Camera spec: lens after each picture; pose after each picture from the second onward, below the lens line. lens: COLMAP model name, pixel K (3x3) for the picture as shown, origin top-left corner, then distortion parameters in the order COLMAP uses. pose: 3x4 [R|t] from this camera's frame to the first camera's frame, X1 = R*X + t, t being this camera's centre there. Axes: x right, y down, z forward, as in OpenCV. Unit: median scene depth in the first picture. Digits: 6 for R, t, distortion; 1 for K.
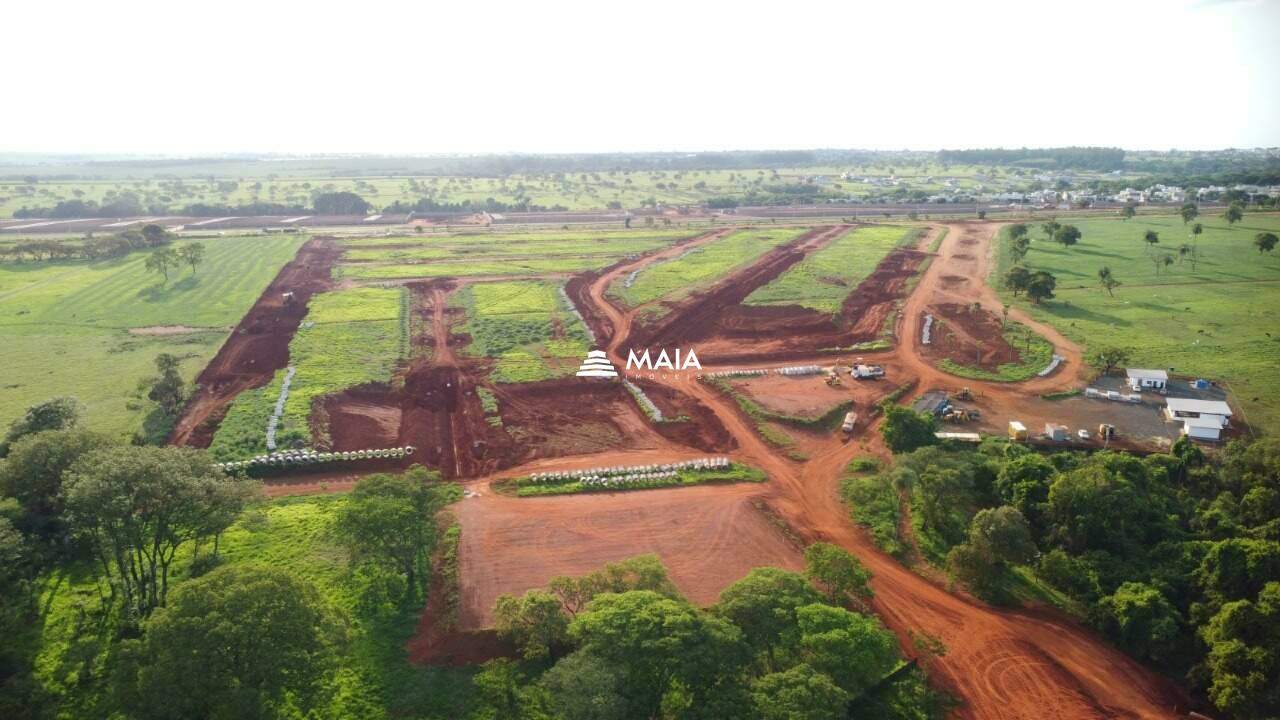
lens RADIAL K [[958.4, 0, 654.9], [0, 958.4, 359.9], [0, 0, 1]] dist [0.002397, 0.004733]
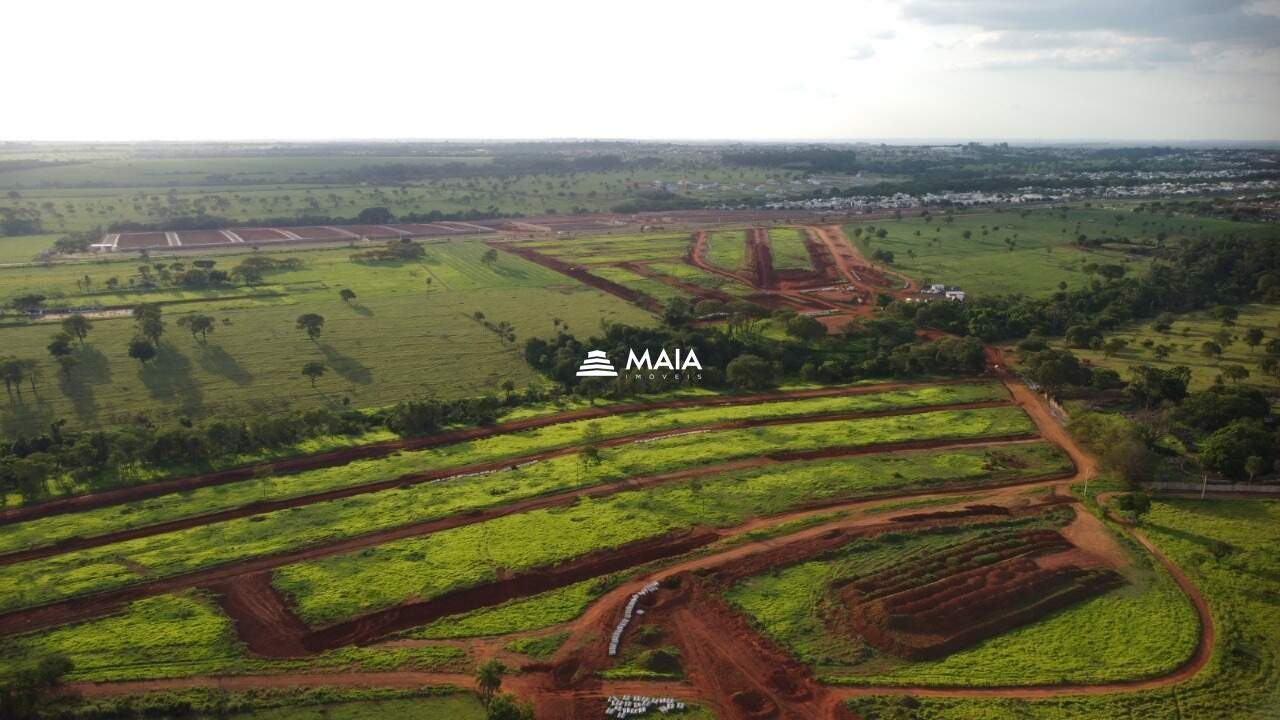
lens RADIAL K [[958.4, 0, 654.9], [0, 958.4, 359.9], [0, 0, 1]] dist [0.002397, 0.004733]
pose [[0.964463, -0.057566, 0.257871, -1.229767], [0.053303, 0.998302, 0.023497, 0.141010], [-0.258786, -0.008917, 0.965894, -1.818952]]
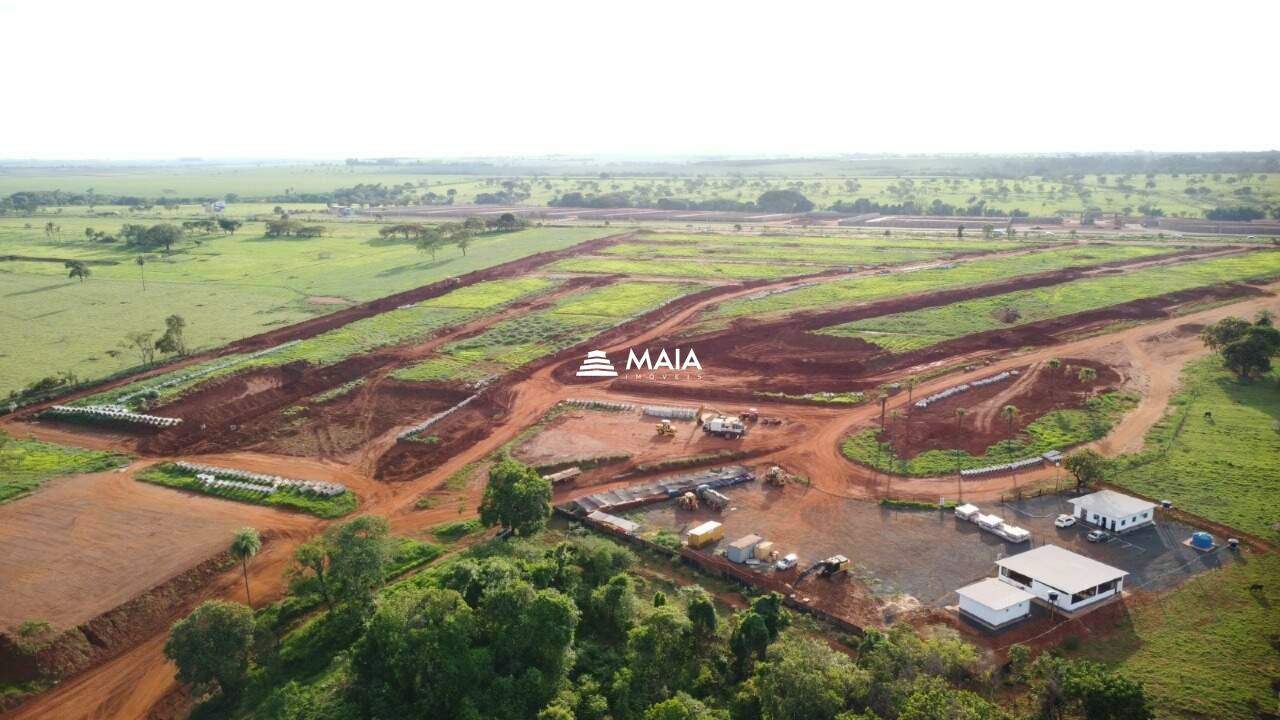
lens RADIAL K [[958.4, 0, 654.9], [0, 958.4, 359.9], [0, 0, 1]] dist [0.002397, 0.004733]
pose [[0.809519, 0.121702, -0.574341, 0.679235], [-0.121848, 0.991805, 0.038420, -0.070955], [0.574310, 0.038881, 0.817714, 0.359471]]
